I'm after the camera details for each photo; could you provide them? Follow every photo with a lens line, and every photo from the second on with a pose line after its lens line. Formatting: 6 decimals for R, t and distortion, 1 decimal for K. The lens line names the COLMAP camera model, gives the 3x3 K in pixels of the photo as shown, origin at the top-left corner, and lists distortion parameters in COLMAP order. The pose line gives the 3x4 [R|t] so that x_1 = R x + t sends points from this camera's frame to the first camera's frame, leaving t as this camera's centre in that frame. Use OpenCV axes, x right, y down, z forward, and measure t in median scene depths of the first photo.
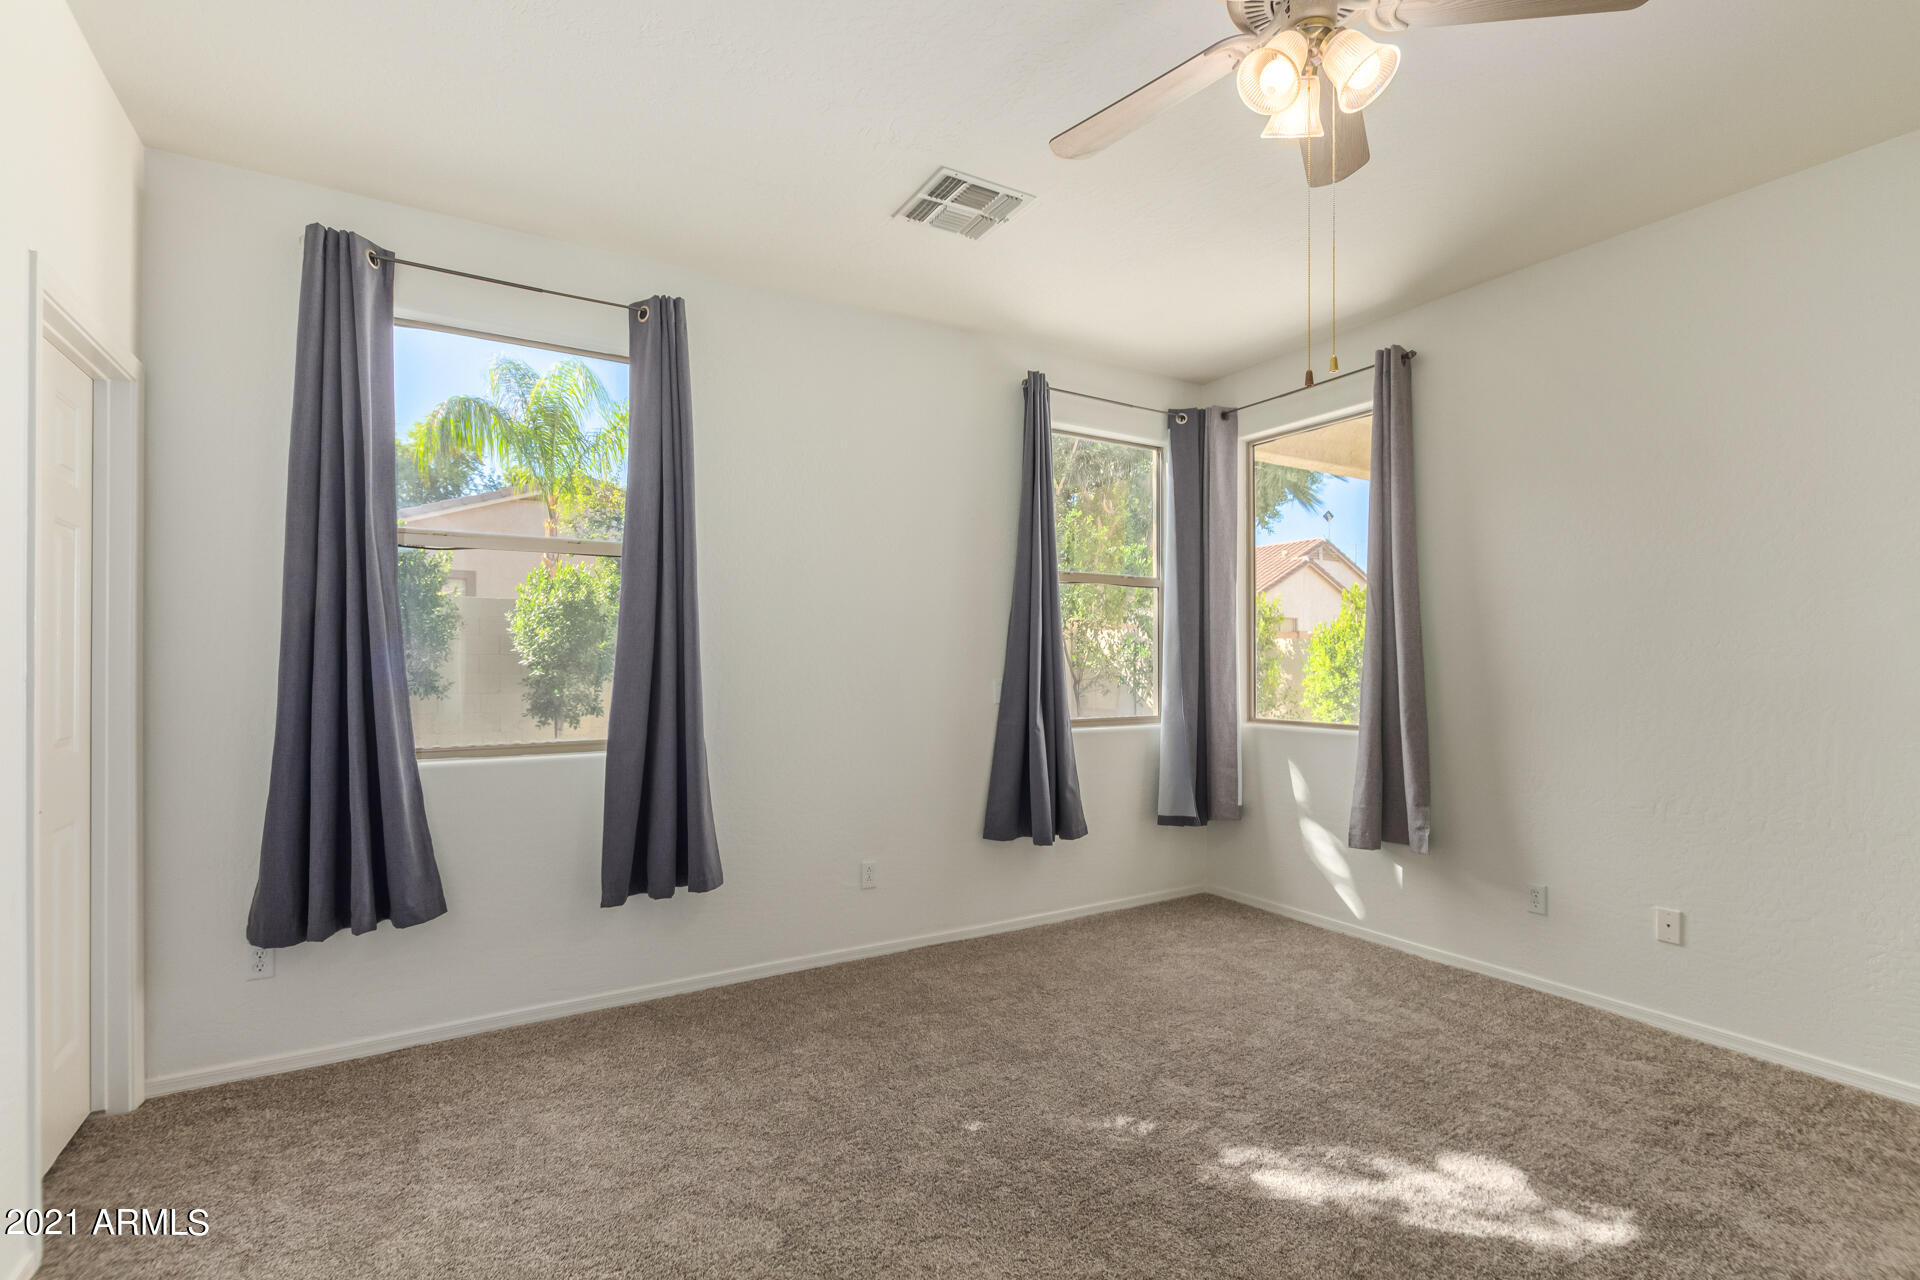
lens RADIAL K [[881.1, 0, 958.7], [0, 881.1, 642.7], [0, 0, 1]] dist [0.011006, -0.008804]
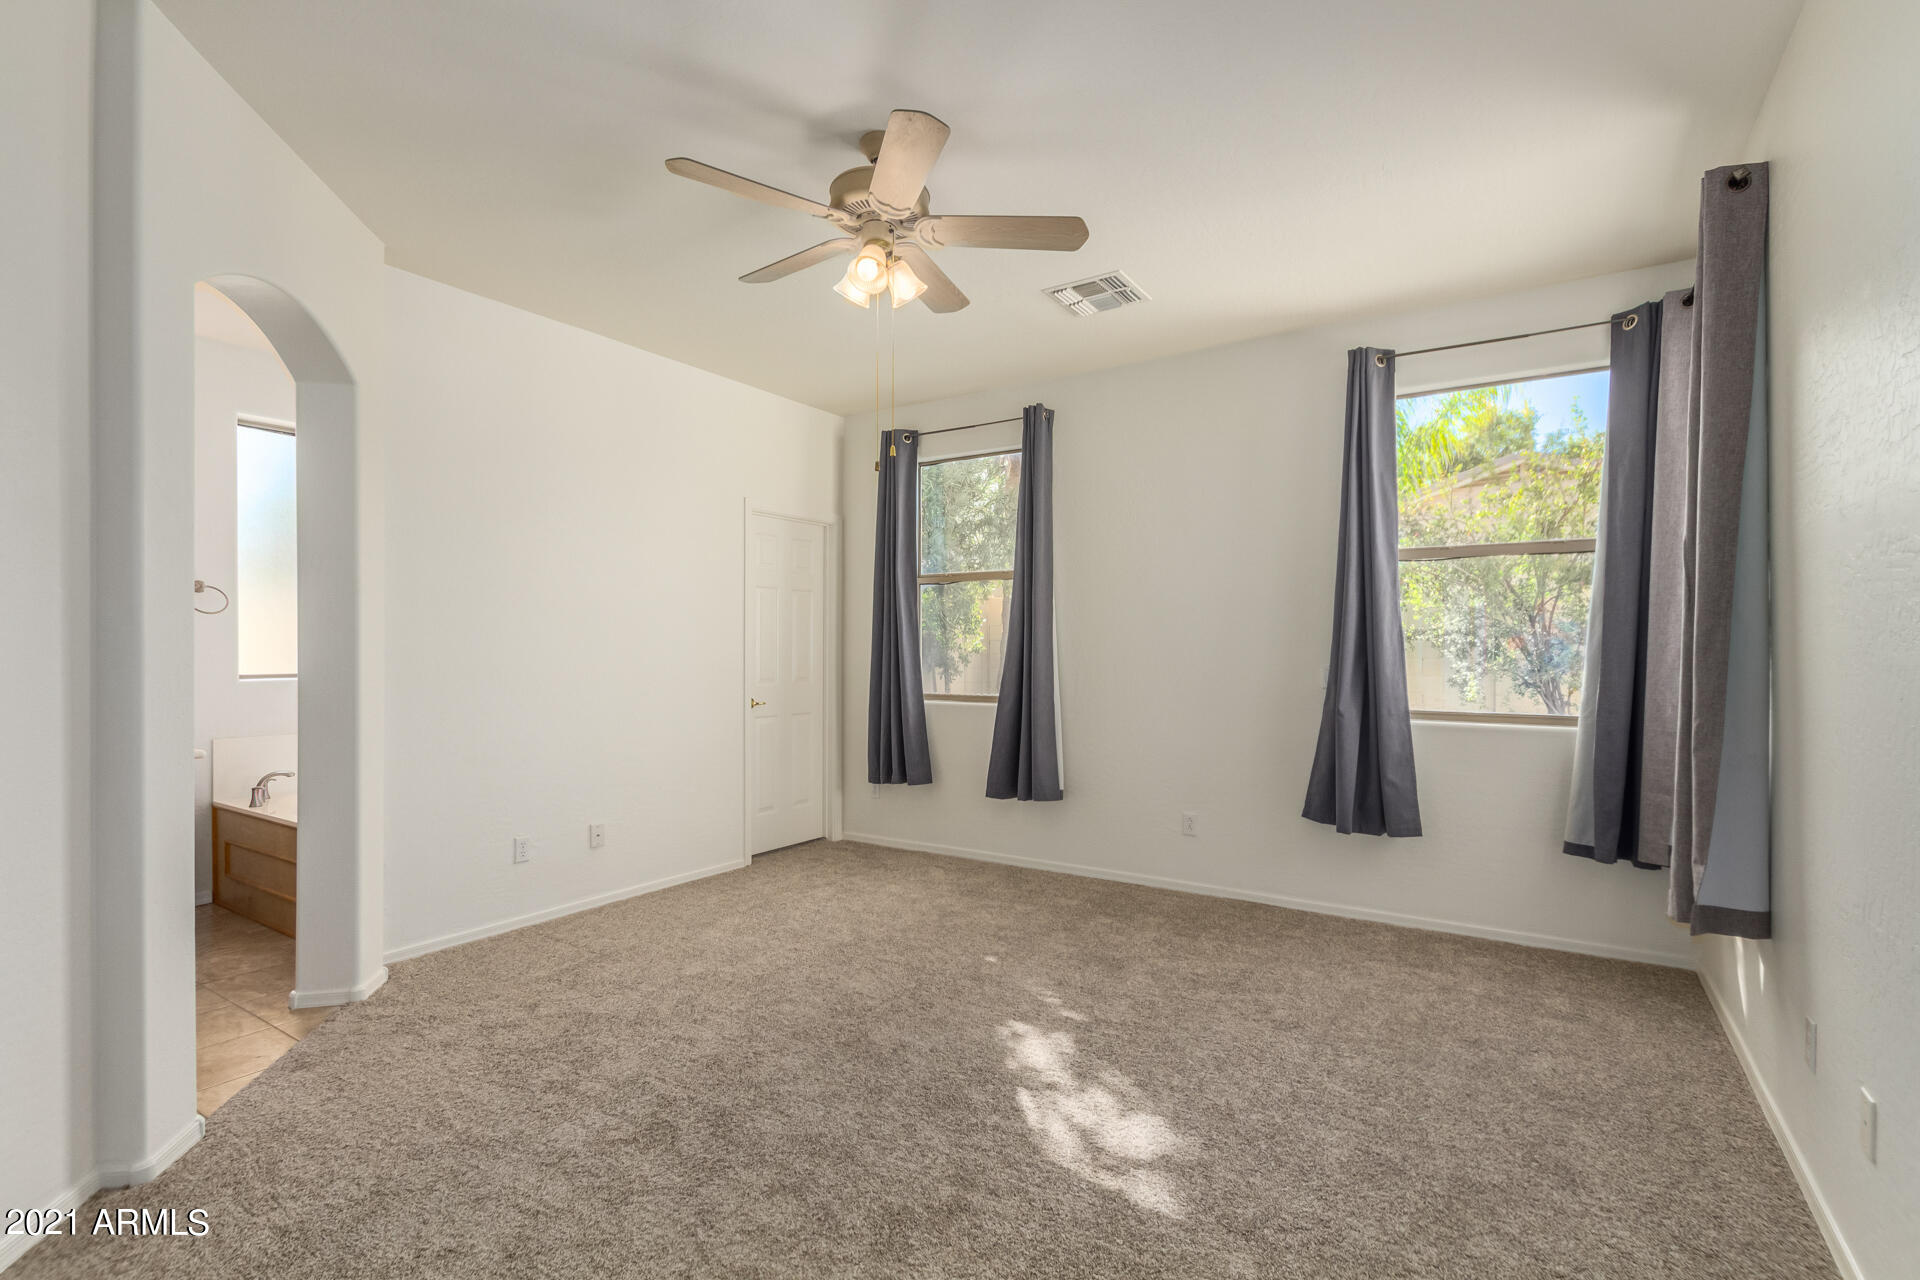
lens RADIAL K [[886.7, 0, 960.0], [0, 886.7, 640.0], [0, 0, 1]] dist [0.007872, -0.007604]
pose [[0.433654, -0.006428, -0.901057, 1.004299], [0.020093, 0.999795, 0.002538, 0.001732], [0.900855, -0.019206, 0.433694, 0.230374]]
